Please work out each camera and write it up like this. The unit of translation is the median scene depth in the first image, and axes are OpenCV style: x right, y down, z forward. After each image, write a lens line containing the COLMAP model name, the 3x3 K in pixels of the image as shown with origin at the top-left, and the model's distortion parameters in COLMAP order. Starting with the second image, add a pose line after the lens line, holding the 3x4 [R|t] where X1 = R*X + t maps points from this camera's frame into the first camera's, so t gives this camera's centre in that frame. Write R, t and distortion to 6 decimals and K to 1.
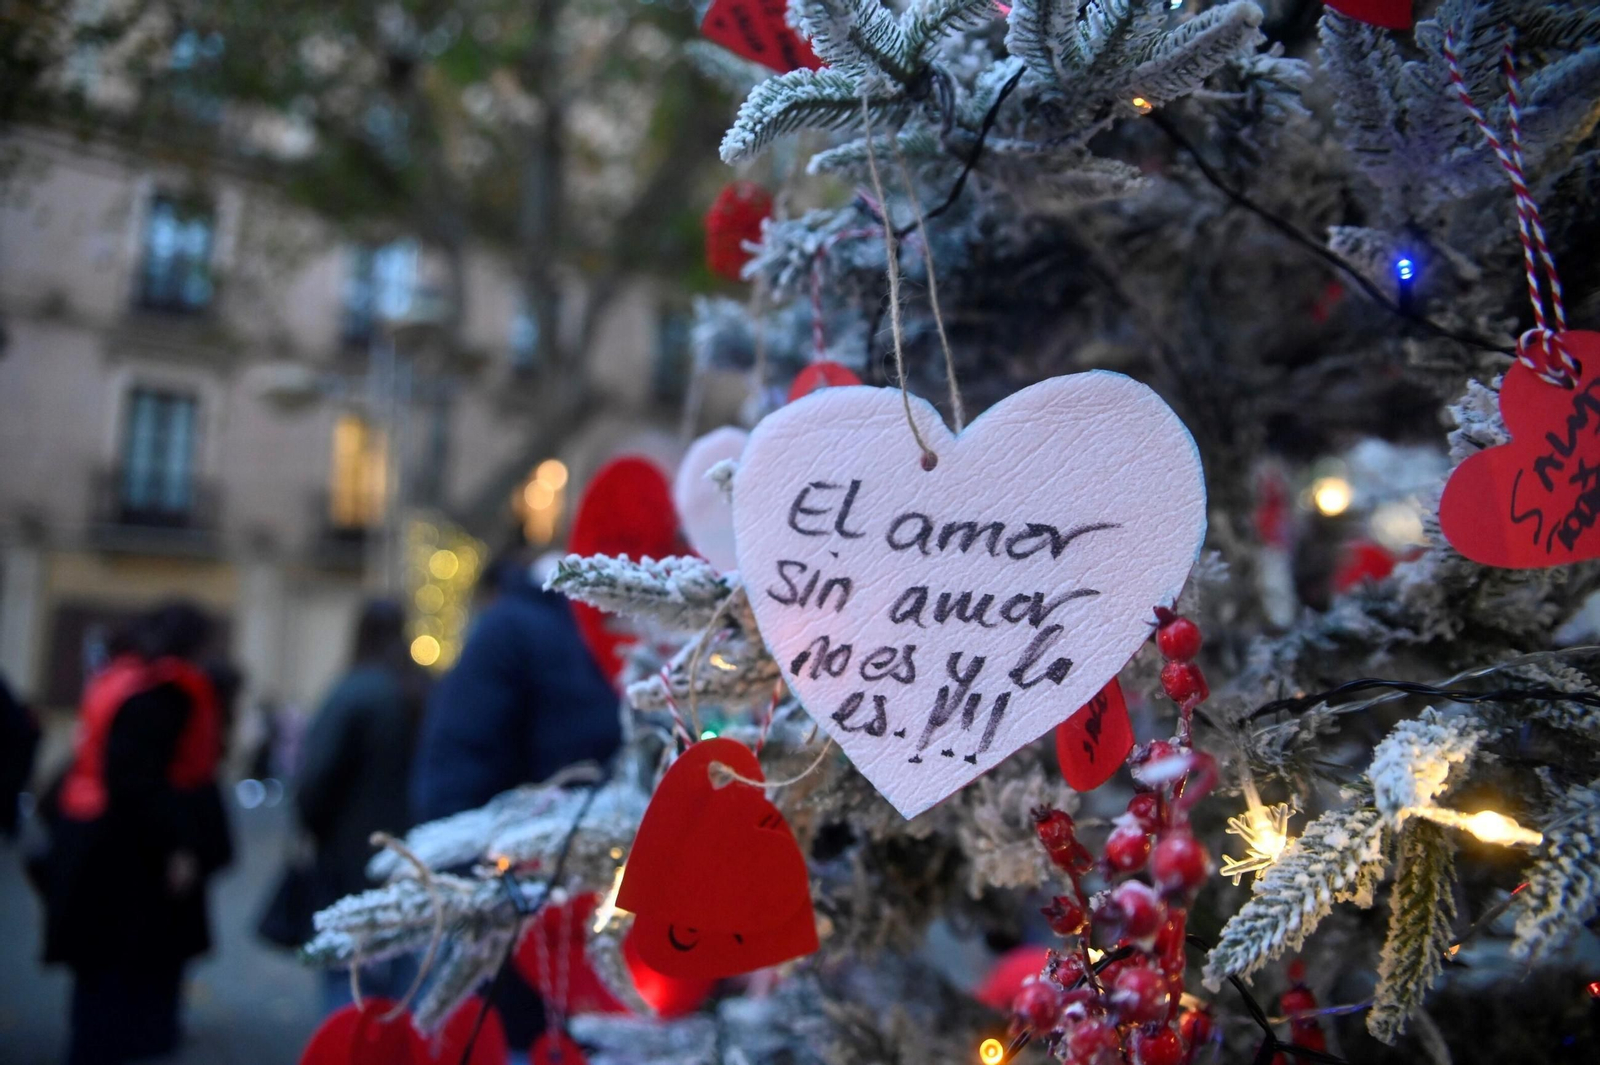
lens RADIAL K [[1082.5, 0, 798.9], [0, 1082.5, 528.4], [0, 0, 1]] dist [-0.103844, -0.001517]
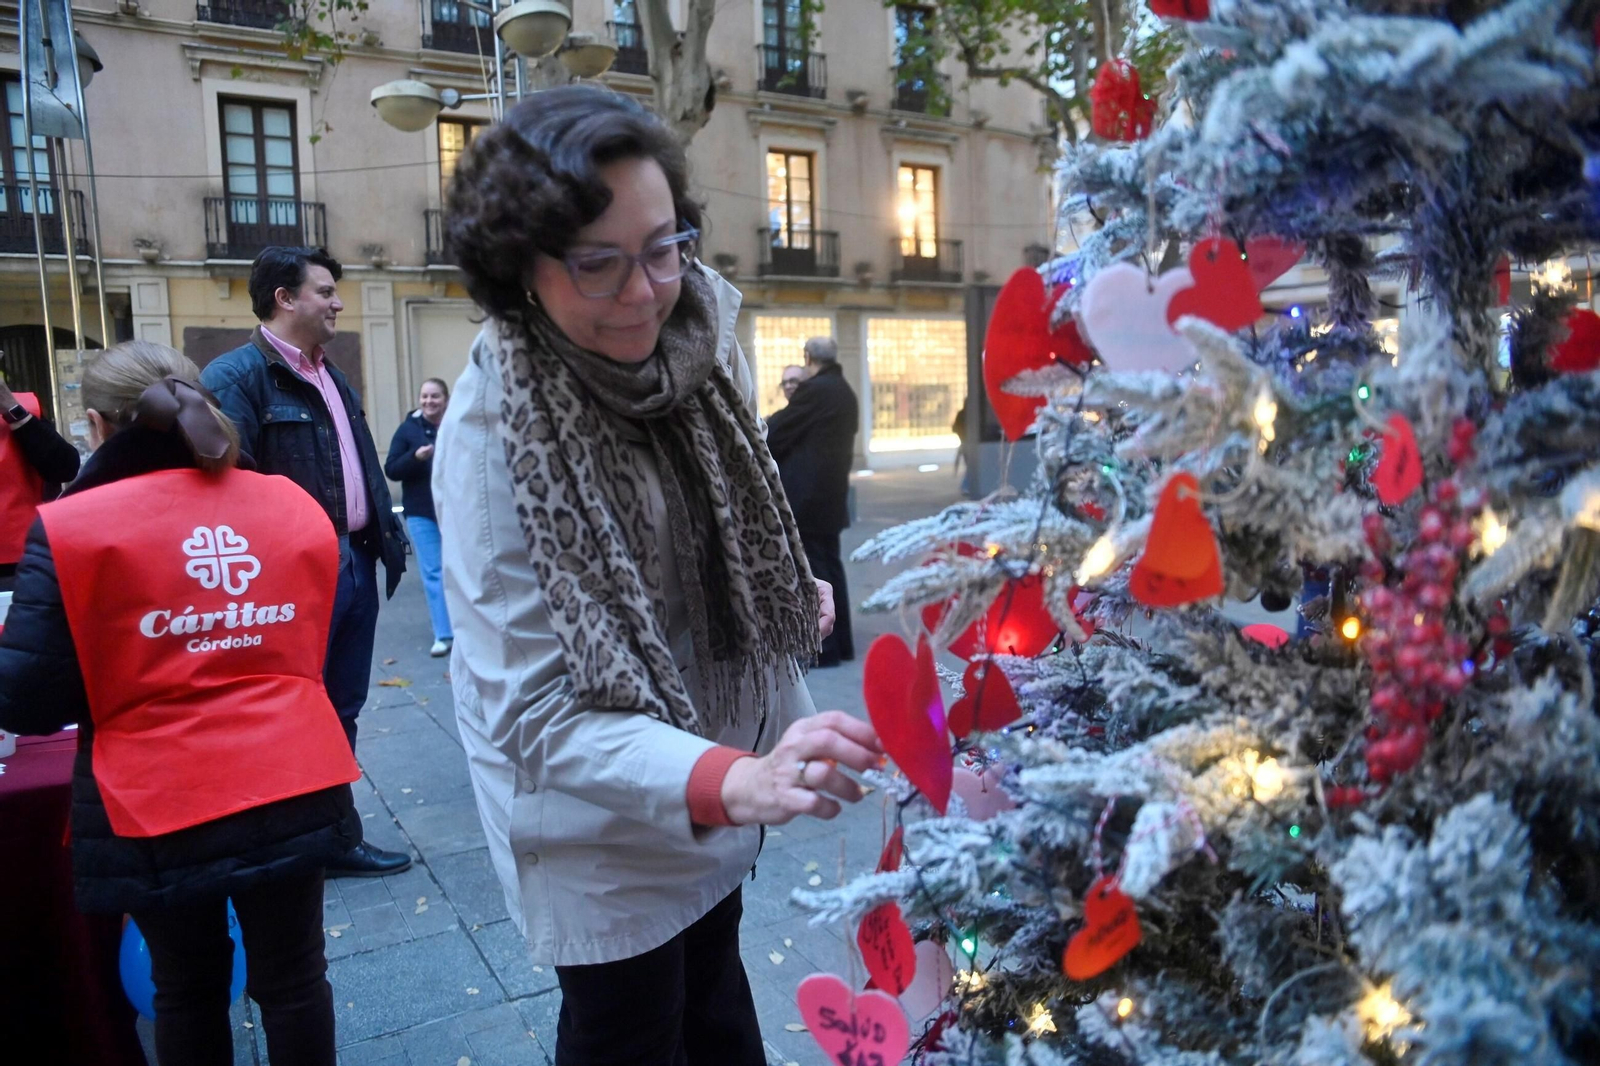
lens RADIAL K [[1085.0, 0, 822.0], [0, 1085.0, 551.3], [0, 0, 1]] dist [-0.108008, 0.078102]
pose [[0.992987, -0.002049, -0.118203, -0.359235], [0.035490, 0.958900, 0.281516, -0.165733], [0.112768, -0.283737, 0.952248, -0.638255]]
